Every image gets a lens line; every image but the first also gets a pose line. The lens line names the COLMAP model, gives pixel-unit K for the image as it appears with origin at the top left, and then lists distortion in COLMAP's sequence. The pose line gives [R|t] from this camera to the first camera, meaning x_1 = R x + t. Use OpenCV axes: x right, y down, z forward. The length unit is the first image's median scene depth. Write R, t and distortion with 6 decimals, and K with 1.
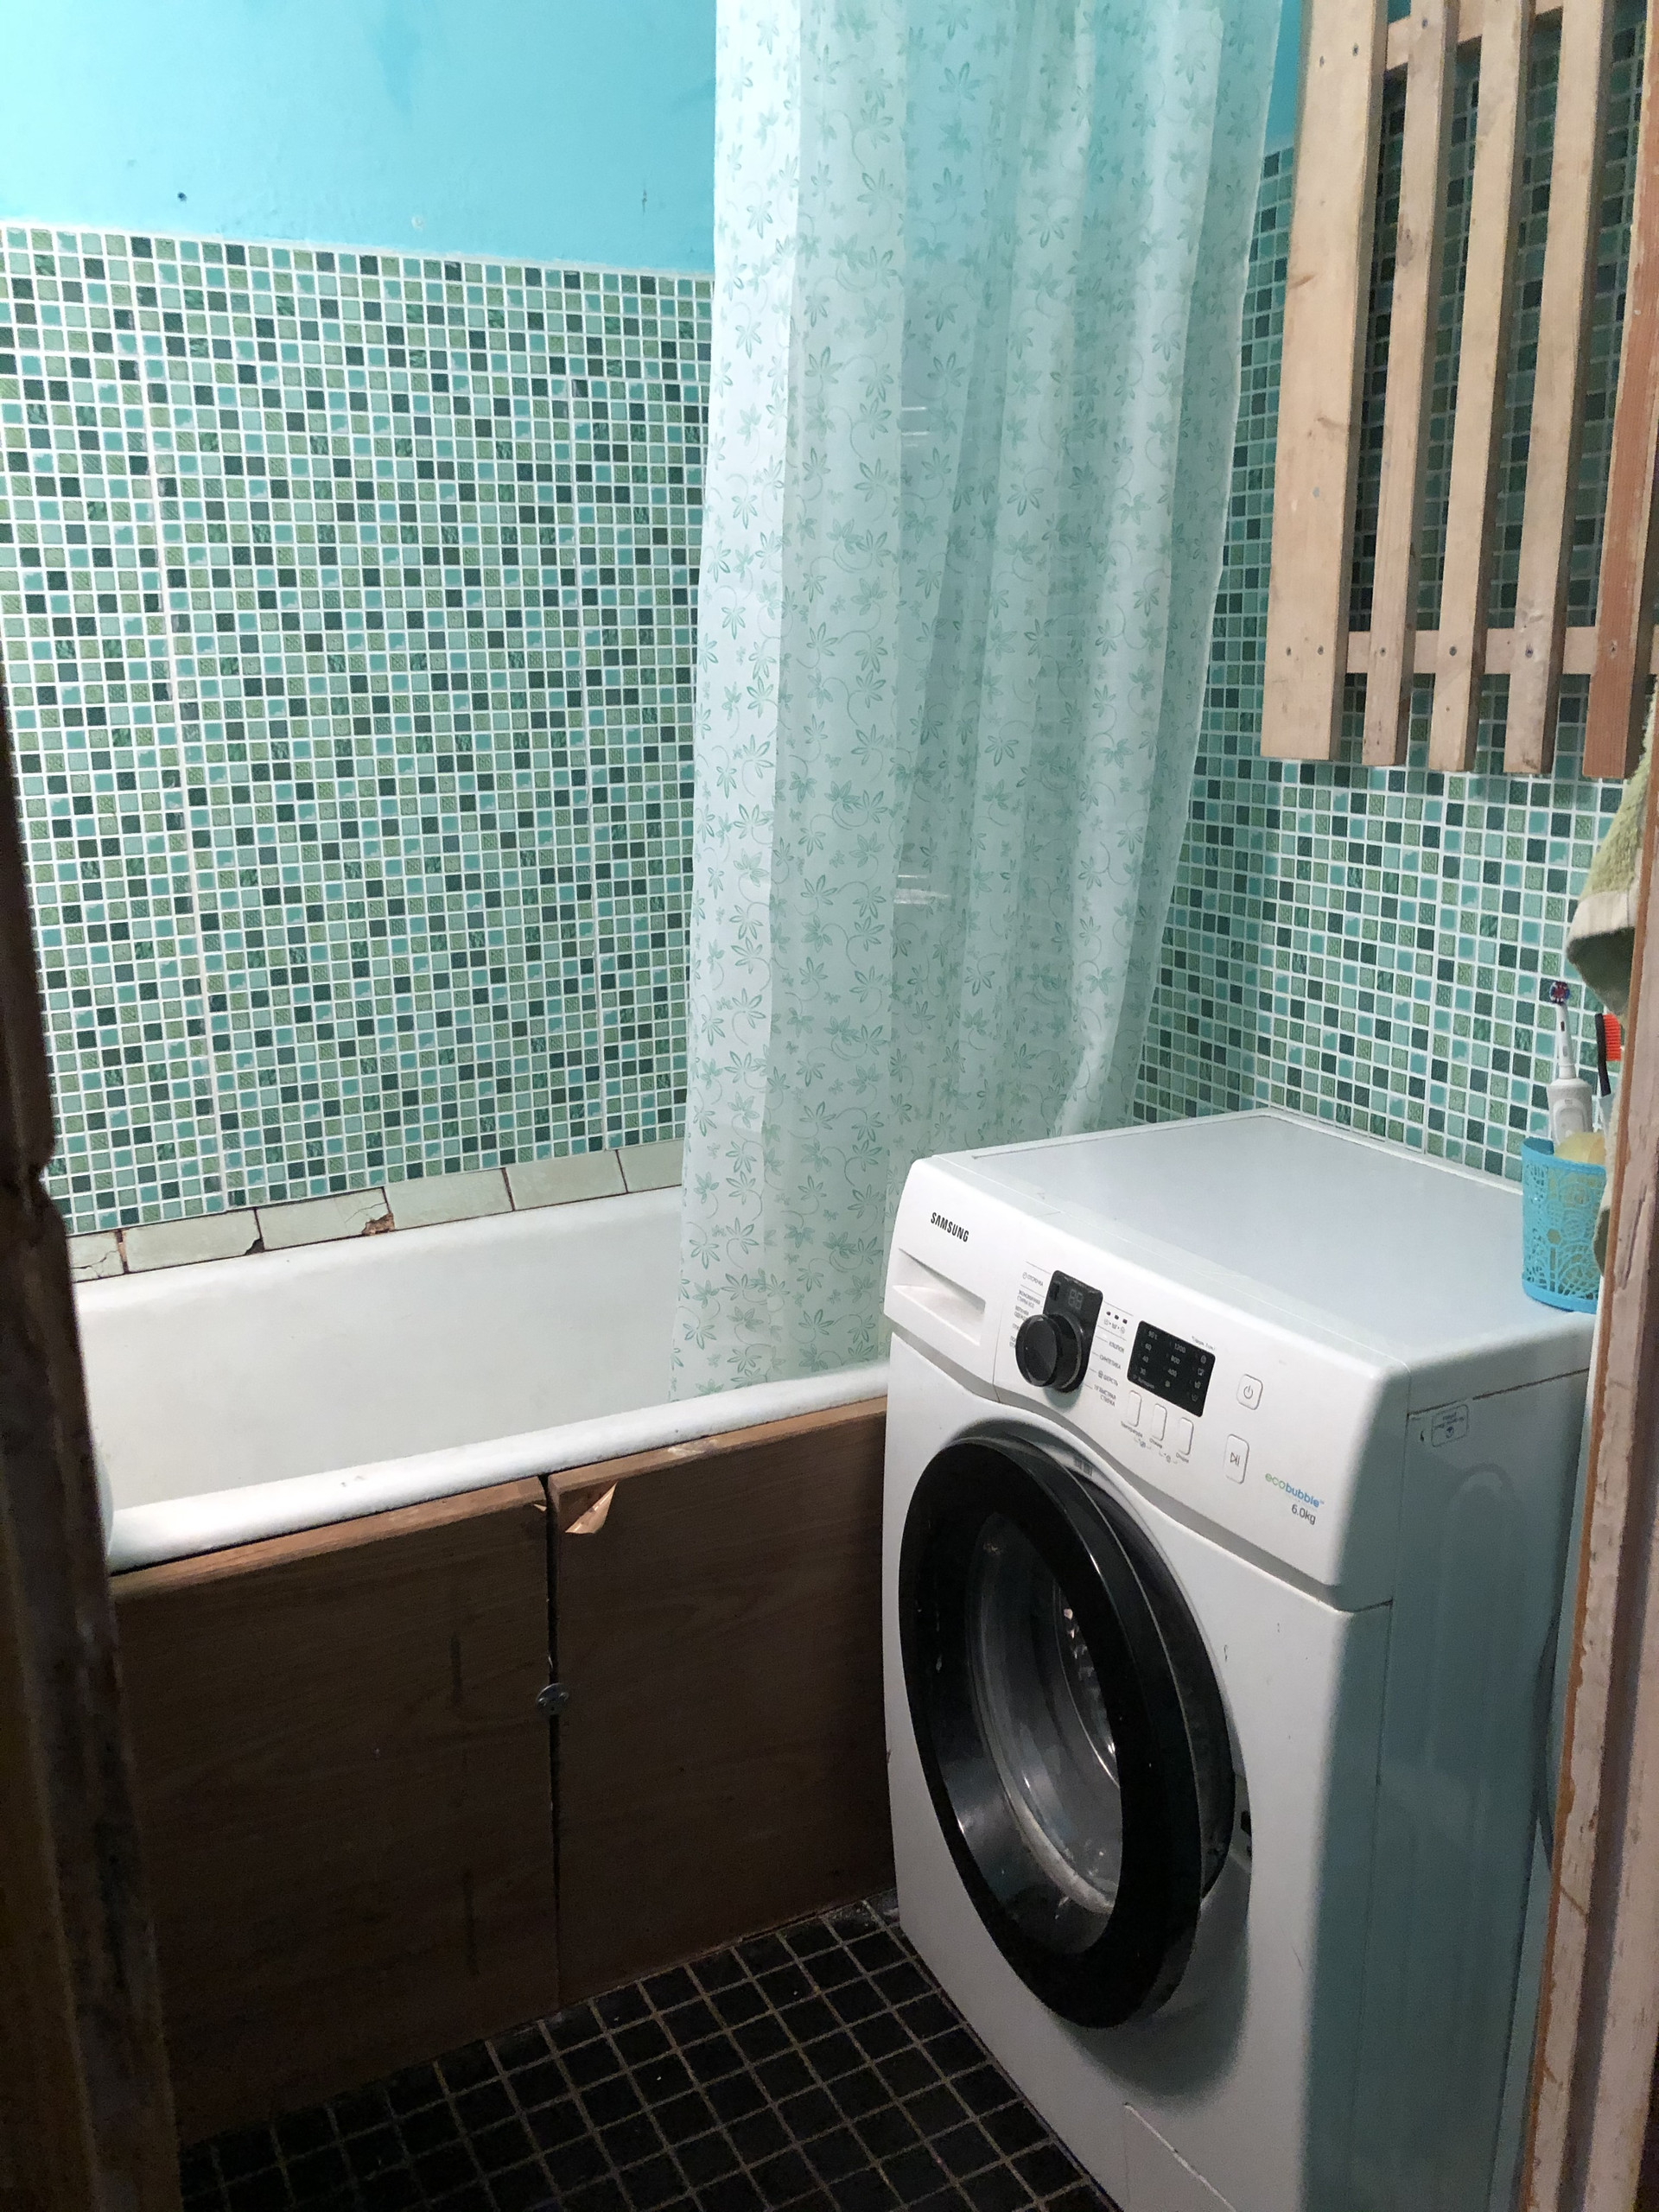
lens RADIAL K [[1791.5, 0, 846.1], [0, 1791.5, 1101.9], [0, 0, 1]] dist [-0.010225, -0.026335]
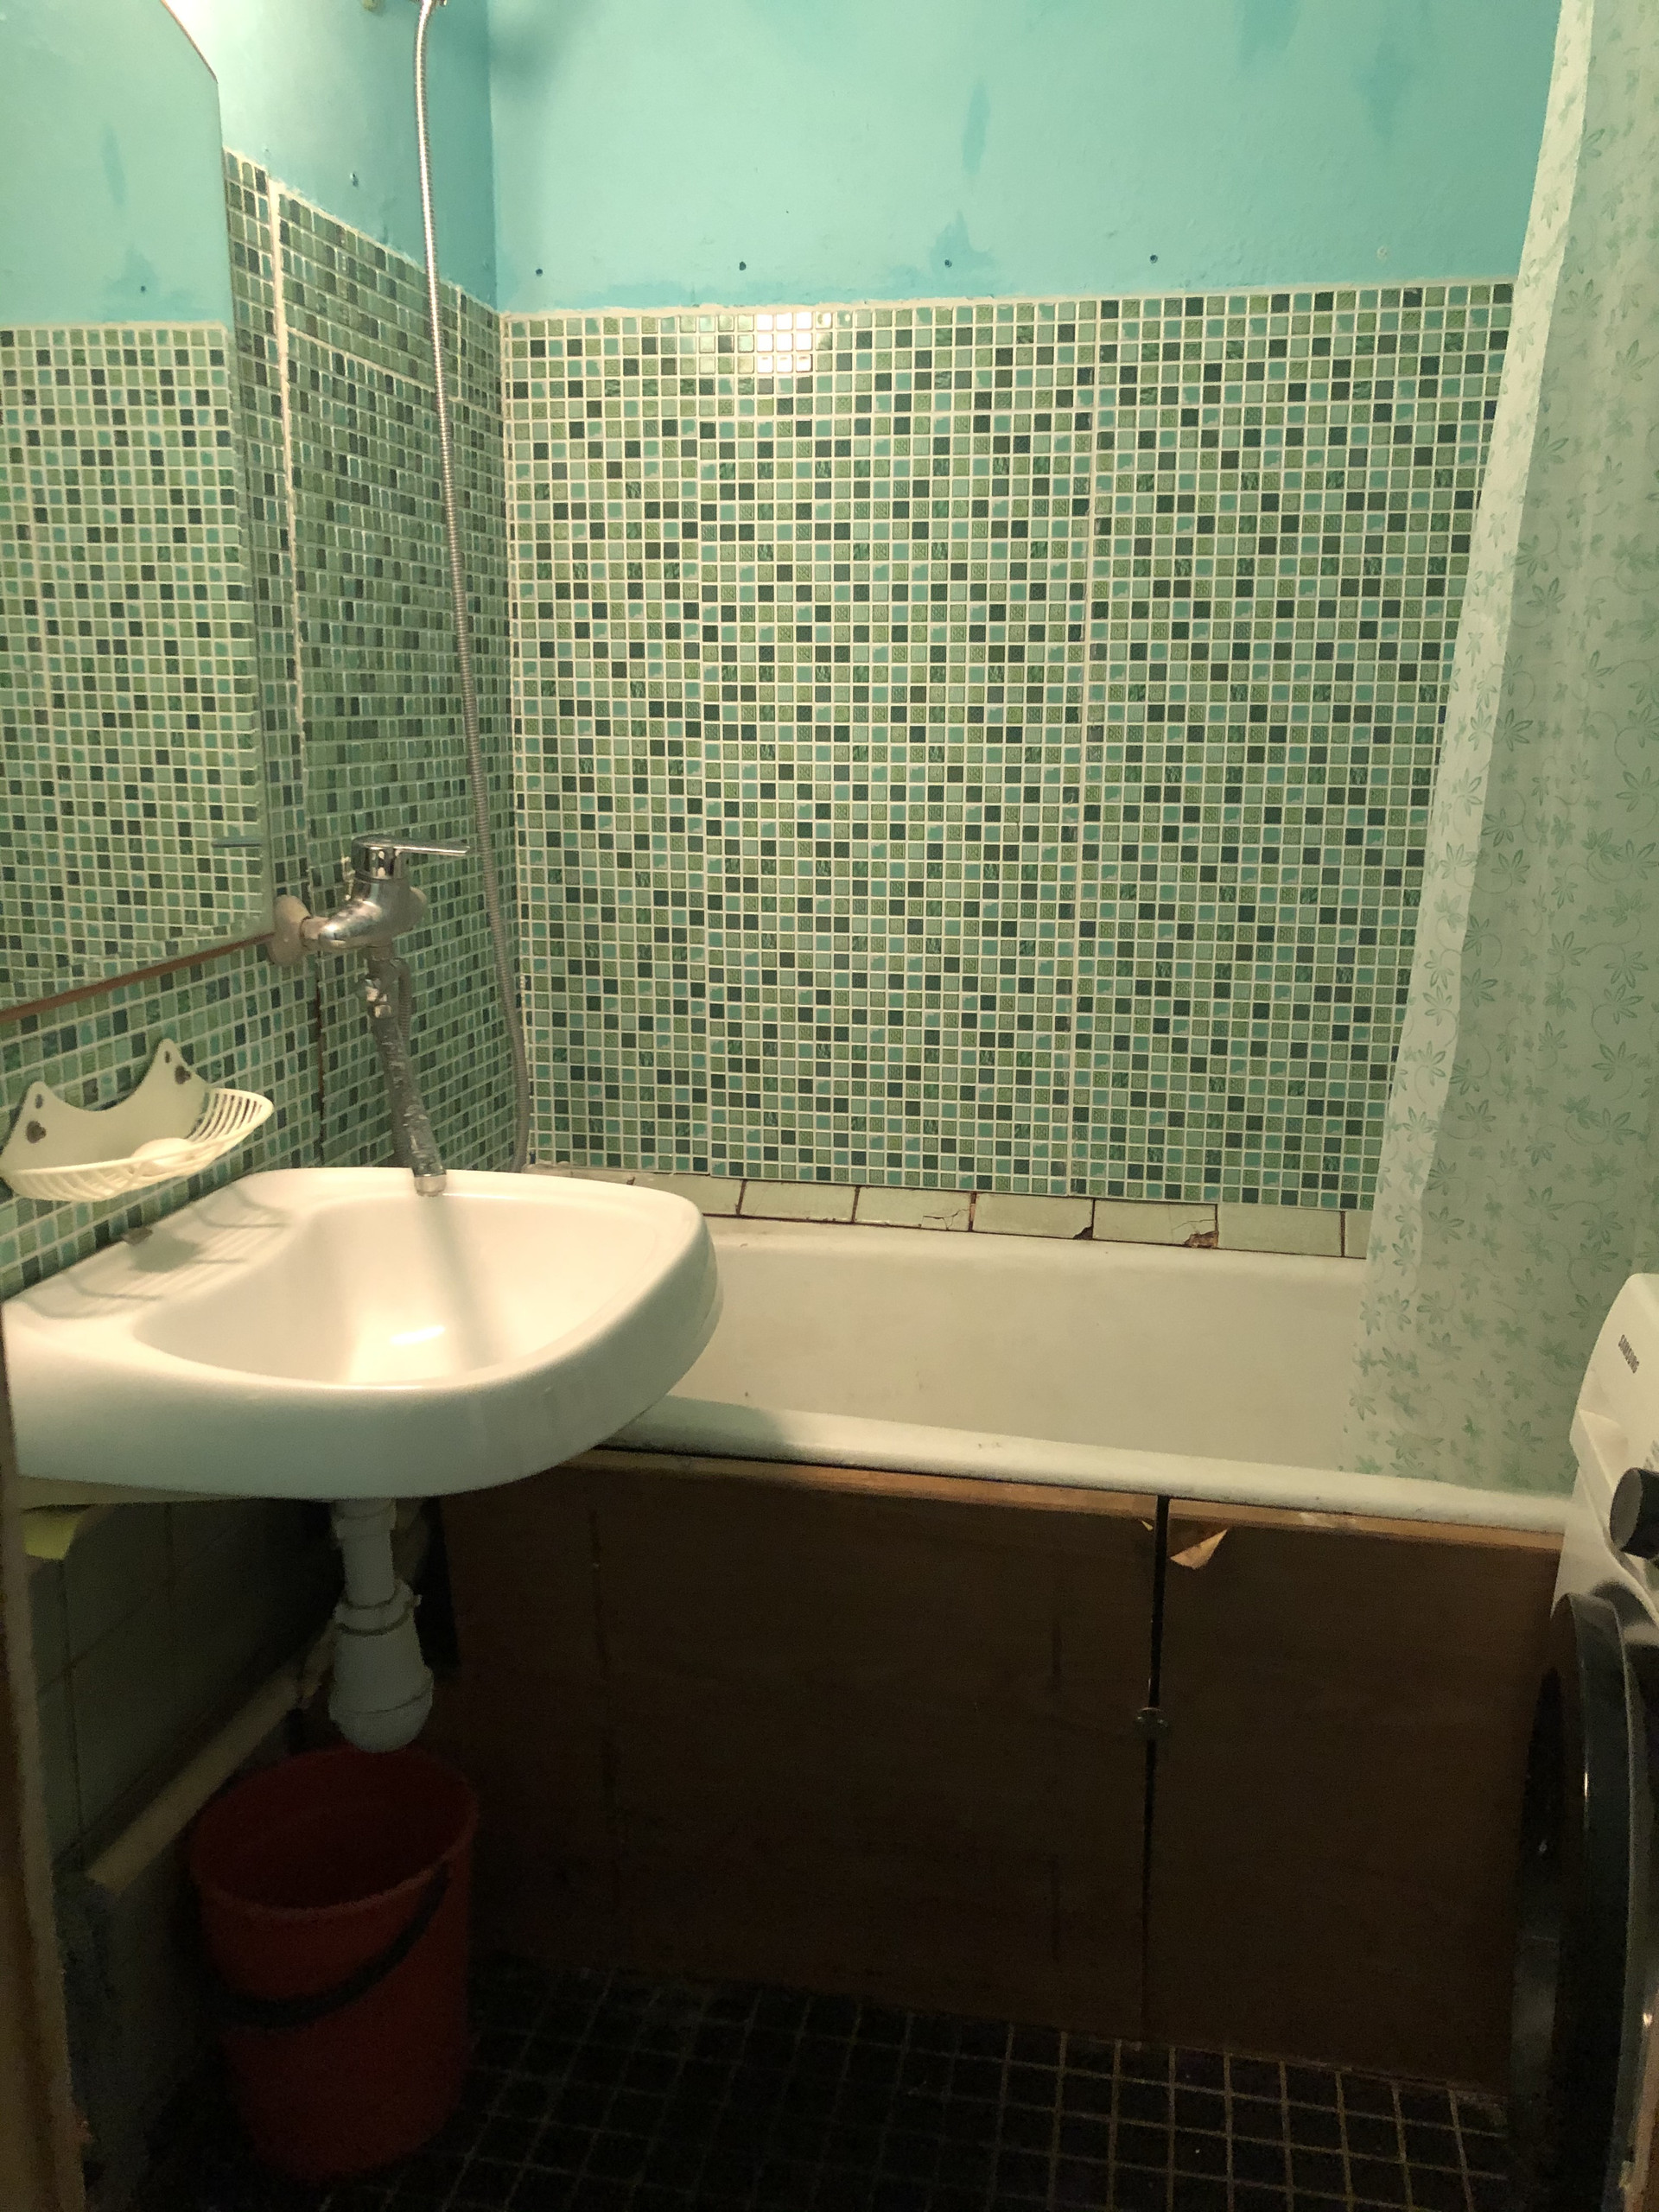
lens RADIAL K [[1791.5, 0, 840.2], [0, 1791.5, 1110.9], [0, 0, 1]] dist [-0.010225, -0.026335]
pose [[0.758969, 0.162020, -0.630647, 0.240339], [-0.175134, 0.983651, 0.041941, -0.011628], [0.627132, 0.078616, 0.774936, 0.079668]]
